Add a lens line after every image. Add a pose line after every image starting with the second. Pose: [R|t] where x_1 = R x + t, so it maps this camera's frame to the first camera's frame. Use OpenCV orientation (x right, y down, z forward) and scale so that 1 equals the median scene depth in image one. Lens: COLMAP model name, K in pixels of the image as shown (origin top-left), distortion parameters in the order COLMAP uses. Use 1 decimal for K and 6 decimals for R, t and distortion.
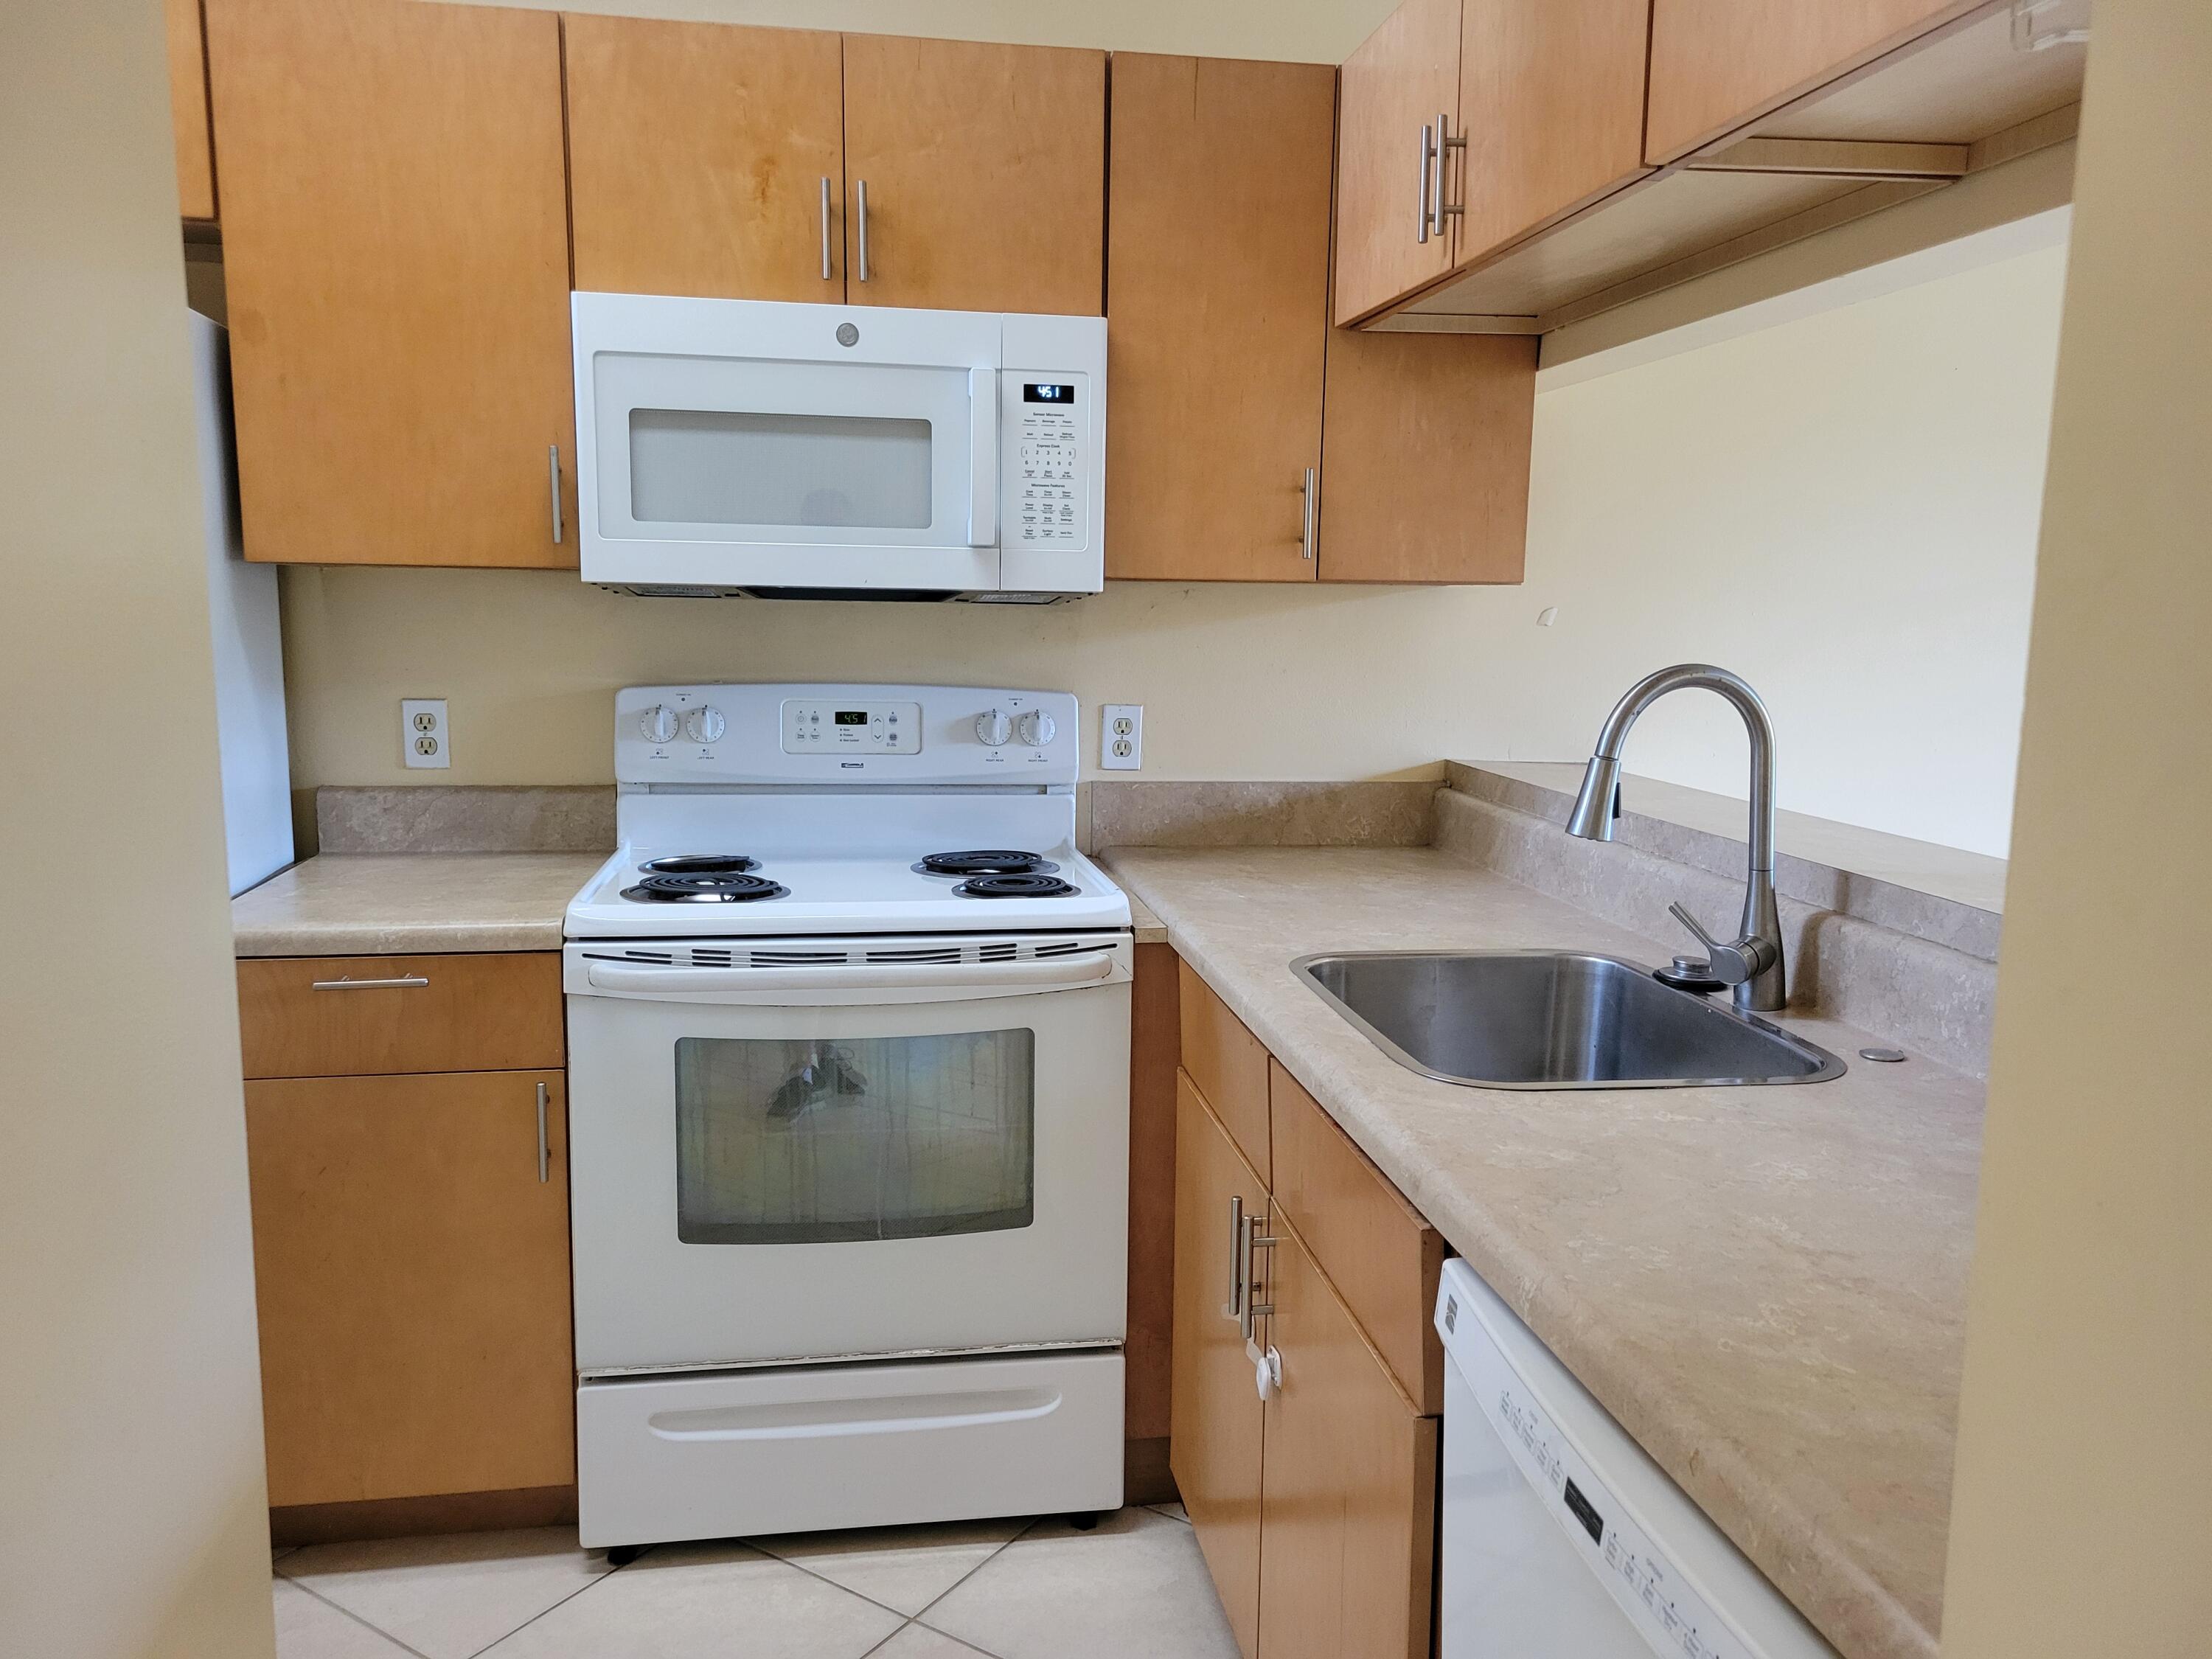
lens RADIAL K [[1659.7, 0, 1118.3], [0, 1659.7, 850.2], [0, 0, 1]] dist [0.037396, 0.000680]
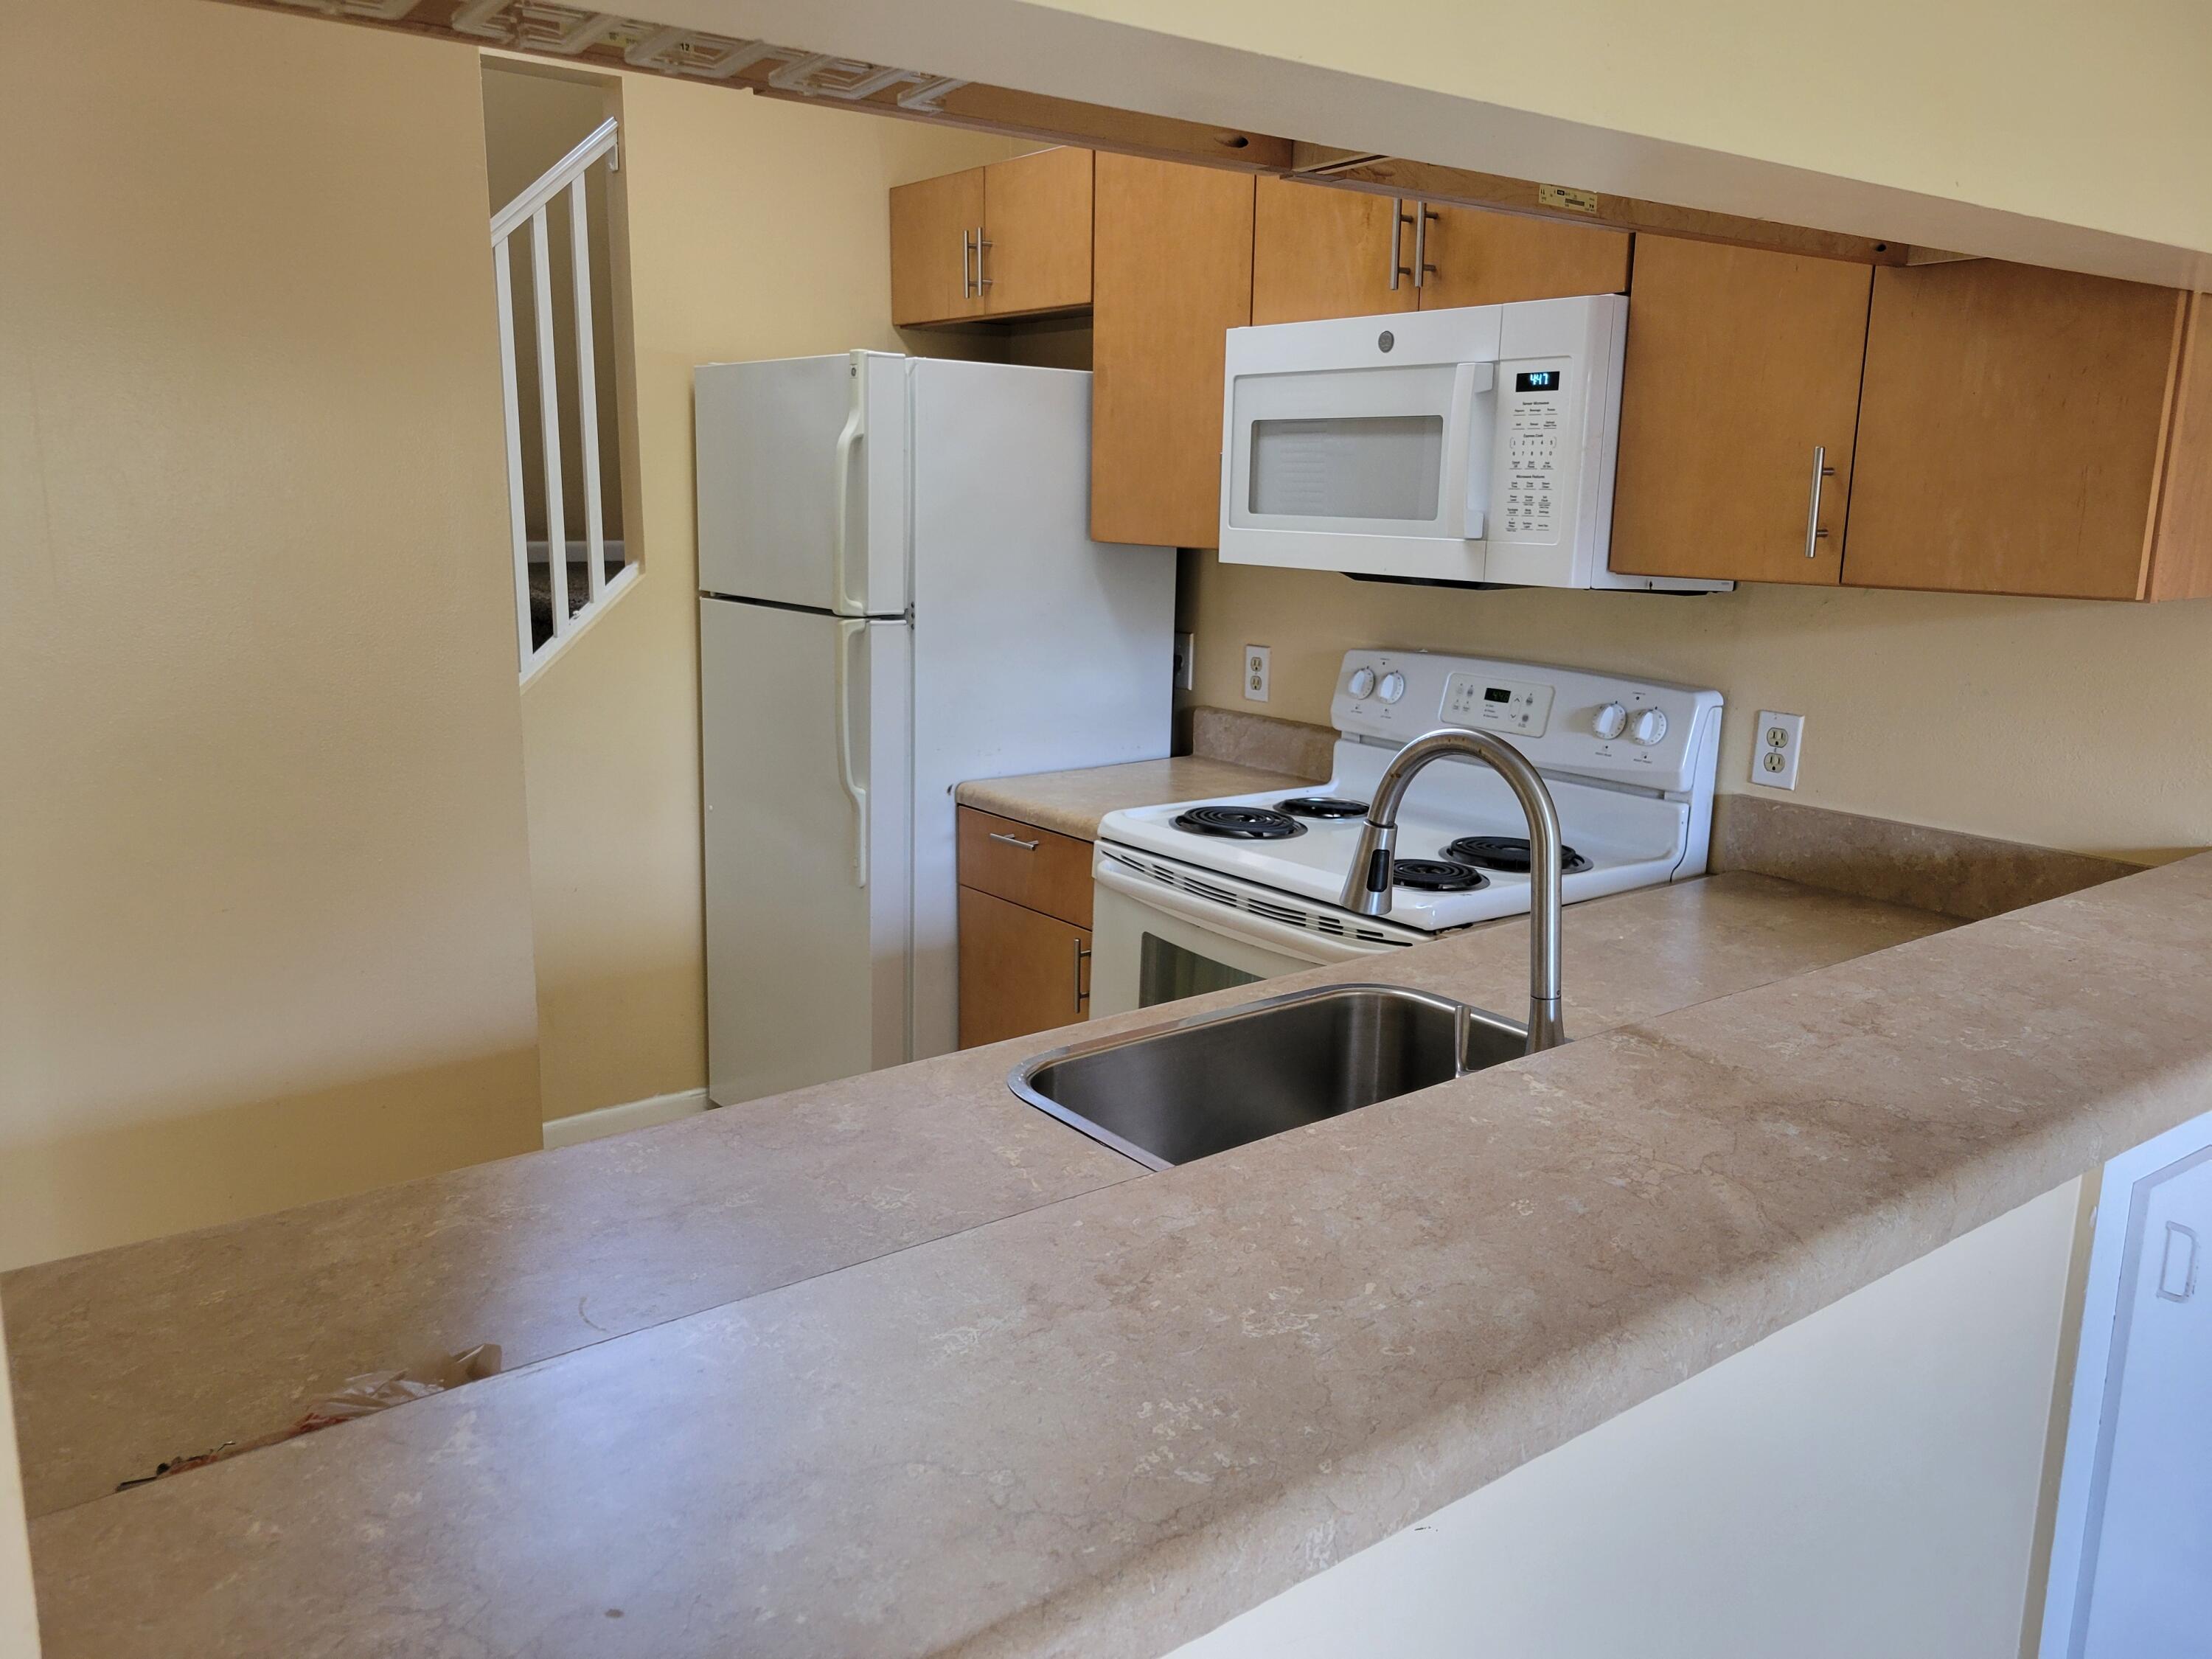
lens RADIAL K [[1672.9, 0, 1087.6], [0, 1672.9, 830.9], [0, 0, 1]] dist [0.039934, -0.006332]
pose [[0.462788, 0.174754, -0.869073, 0.723558], [-0.139292, 0.982533, 0.123394, -0.101057], [0.875457, 0.063950, 0.479047, 0.317196]]
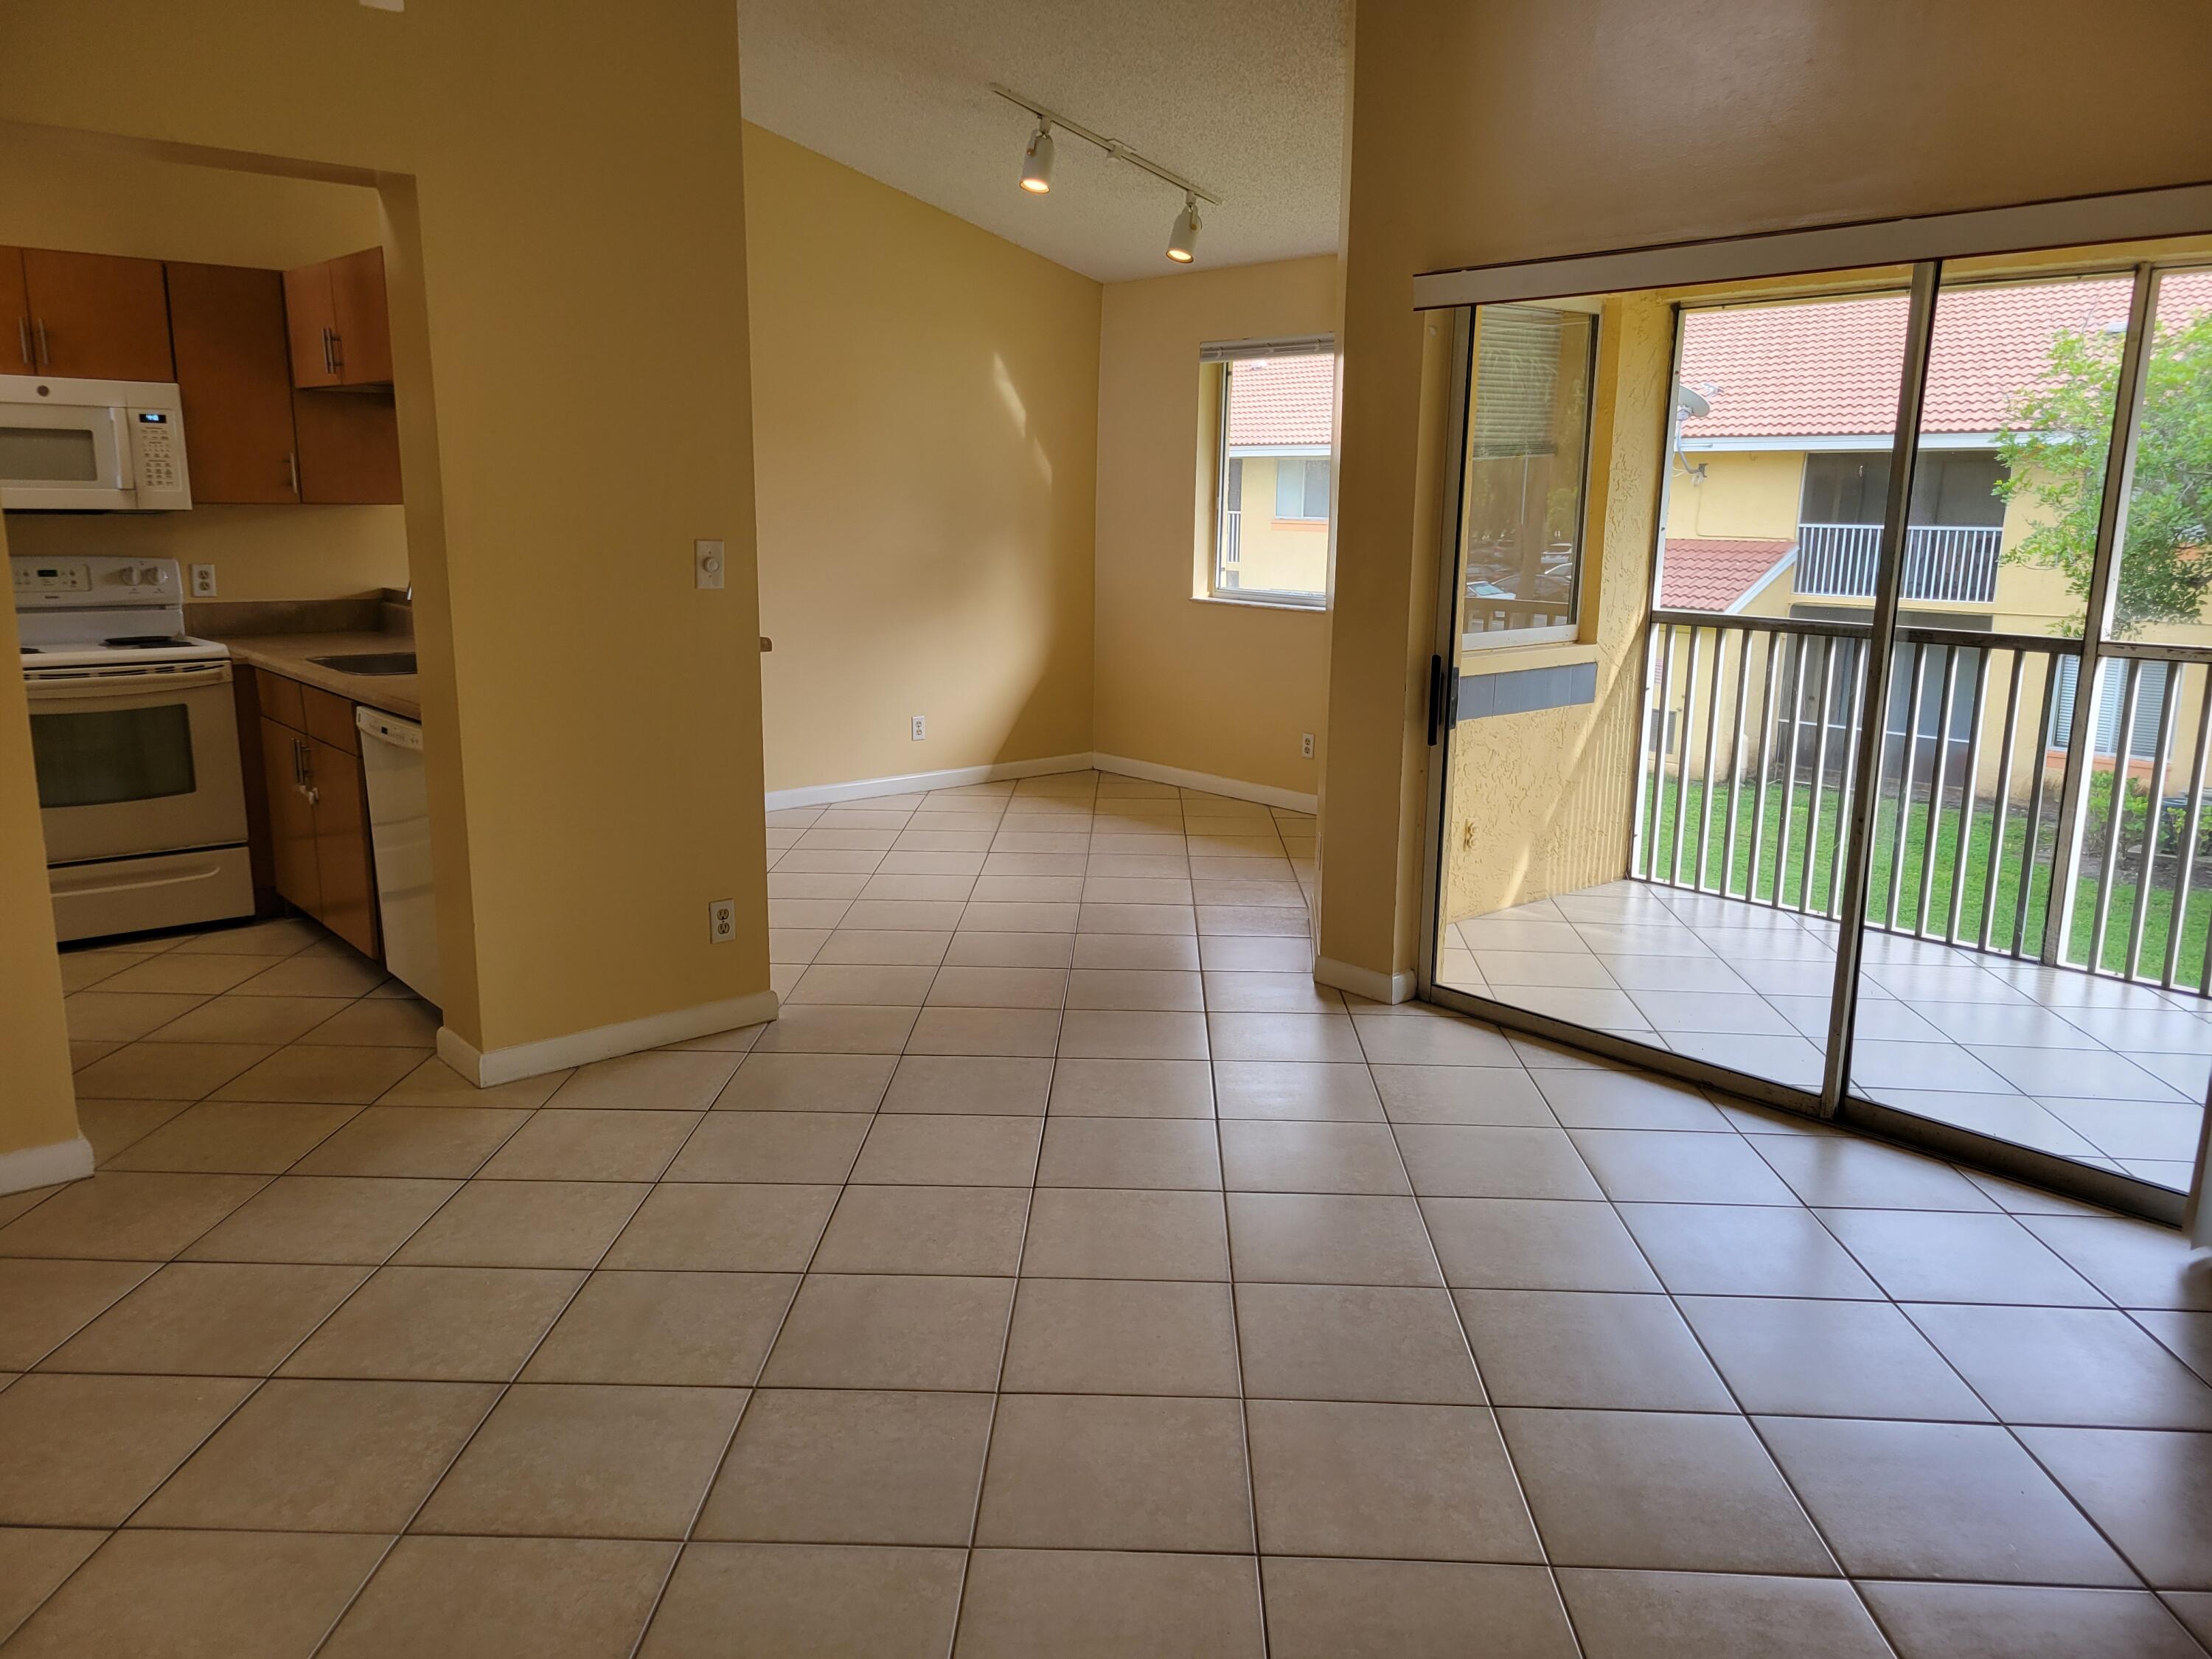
lens RADIAL K [[1672.9, 0, 1087.6], [0, 1672.9, 830.9], [0, 0, 1]] dist [0.039934, -0.006332]
pose [[0.862689, -0.109278, 0.493788, -0.139794], [0.078261, 0.993461, 0.083128, 0.171808], [-0.499643, -0.033069, 0.865600, -1.535185]]
